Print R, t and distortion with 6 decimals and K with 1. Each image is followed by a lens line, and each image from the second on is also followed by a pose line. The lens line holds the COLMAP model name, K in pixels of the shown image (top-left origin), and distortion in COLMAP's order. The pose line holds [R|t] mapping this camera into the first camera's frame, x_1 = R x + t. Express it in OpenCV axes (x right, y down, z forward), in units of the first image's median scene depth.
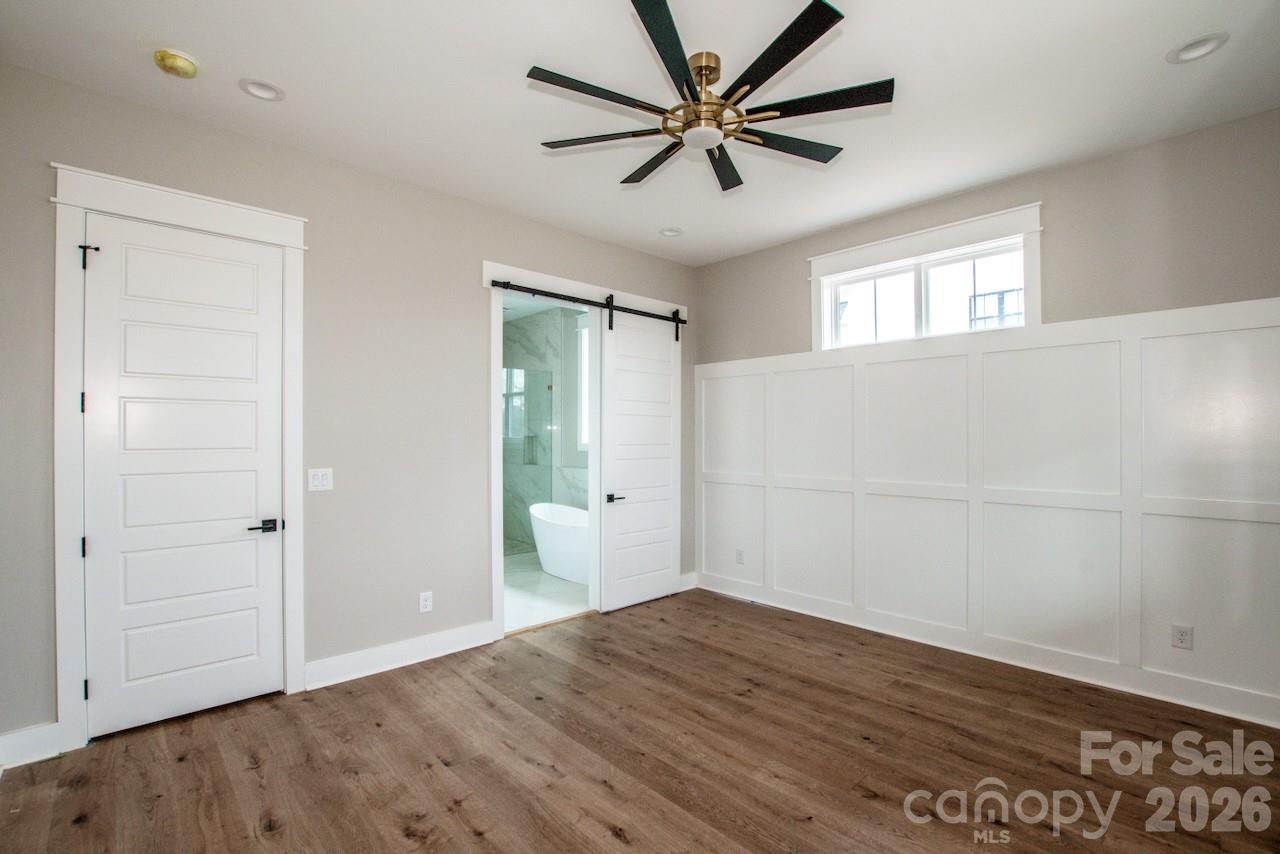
lens RADIAL K [[579.3, 0, 646.7], [0, 579.3, 434.3], [0, 0, 1]] dist [-0.025618, 0.000825]
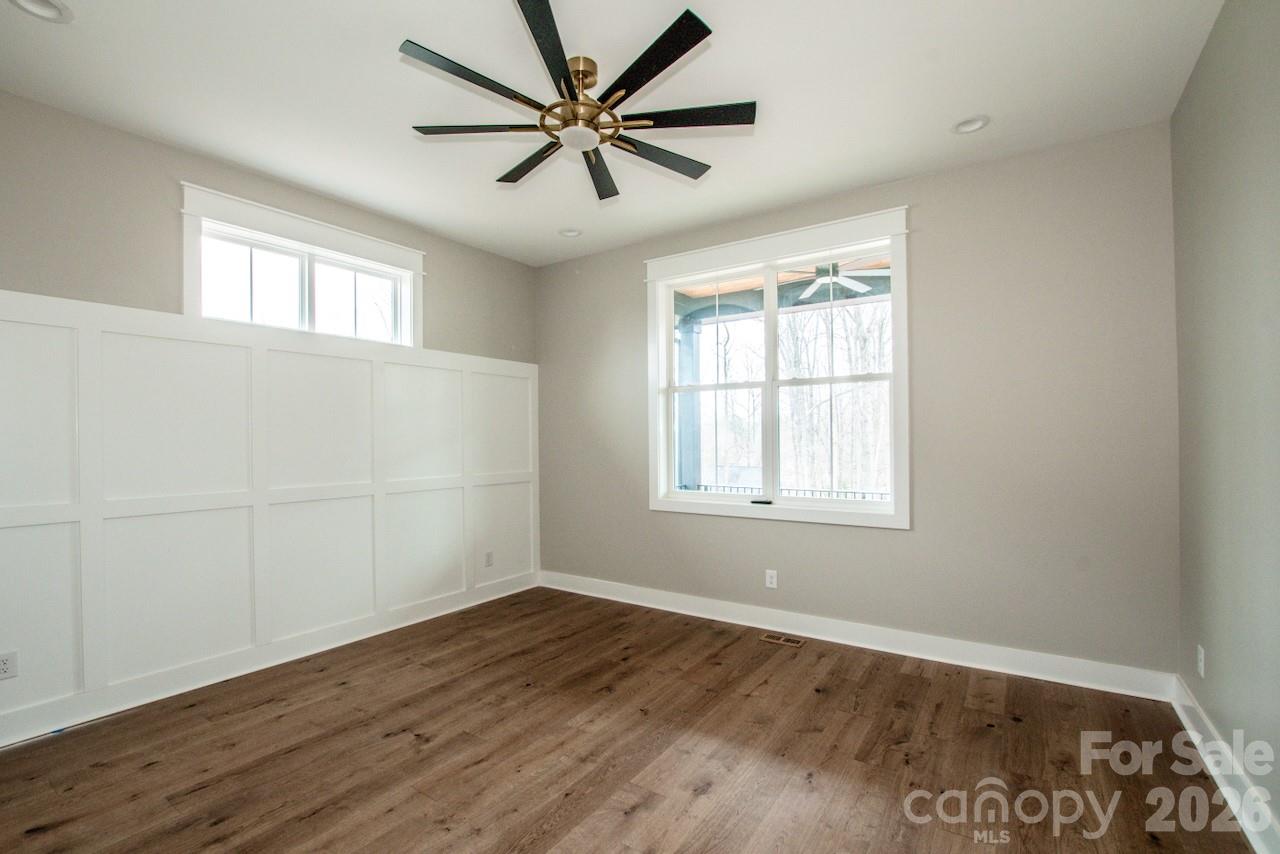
lens RADIAL K [[579.3, 0, 632.7], [0, 579.3, 435.3], [0, 0, 1]] dist [-0.025618, 0.000825]
pose [[-0.208422, 0.000707, 0.978039, -0.663270], [-0.003972, 0.999991, -0.001570, 0.001558], [-0.978031, -0.004212, -0.208417, 0.804839]]
